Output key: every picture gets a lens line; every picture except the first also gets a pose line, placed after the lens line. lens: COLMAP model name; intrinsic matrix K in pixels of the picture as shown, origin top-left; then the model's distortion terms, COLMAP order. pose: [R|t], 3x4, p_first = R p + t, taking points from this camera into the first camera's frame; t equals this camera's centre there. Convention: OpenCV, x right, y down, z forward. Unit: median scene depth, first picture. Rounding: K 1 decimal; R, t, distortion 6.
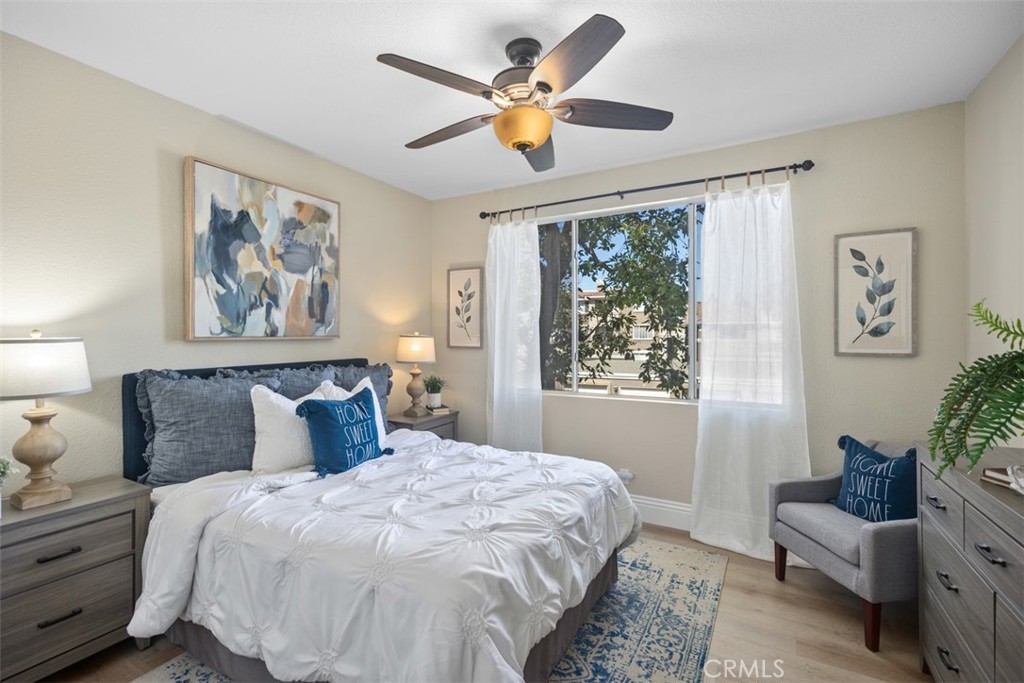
lens RADIAL K [[460.0, 0, 513.5], [0, 460.0, 338.3], [0, 0, 1]] dist [0.006749, -0.002114]
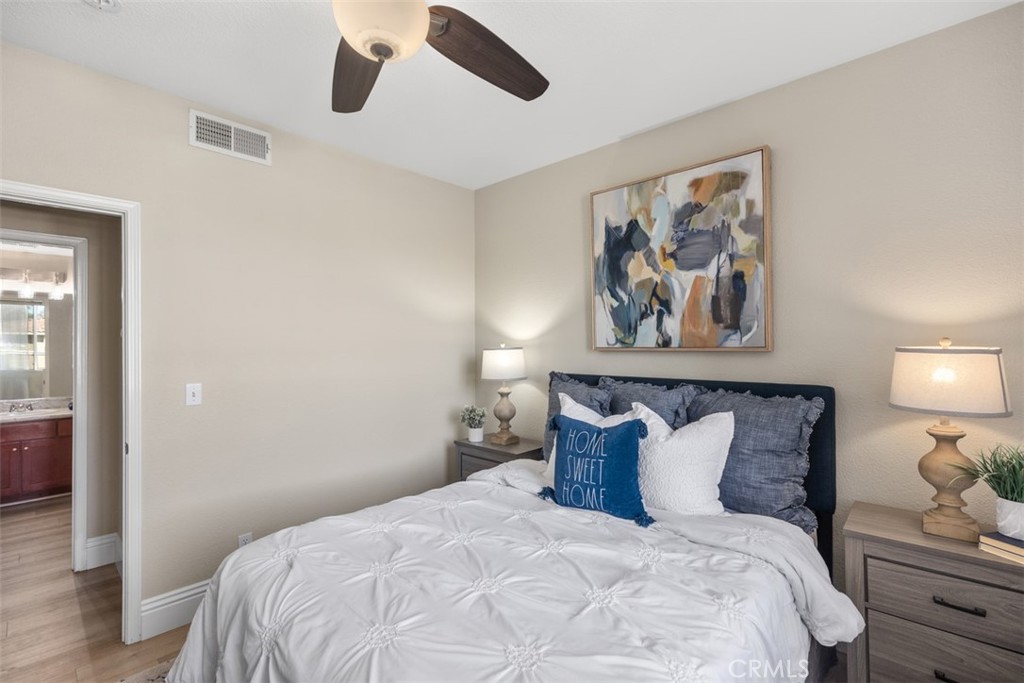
lens RADIAL K [[460.0, 0, 514.6], [0, 460.0, 338.1], [0, 0, 1]] dist [0.006749, -0.002114]
pose [[-0.245283, -0.024276, -0.969147, 0.408941], [-0.016846, 0.999642, -0.020776, 0.001063], [0.969305, 0.011230, -0.245604, 0.955801]]
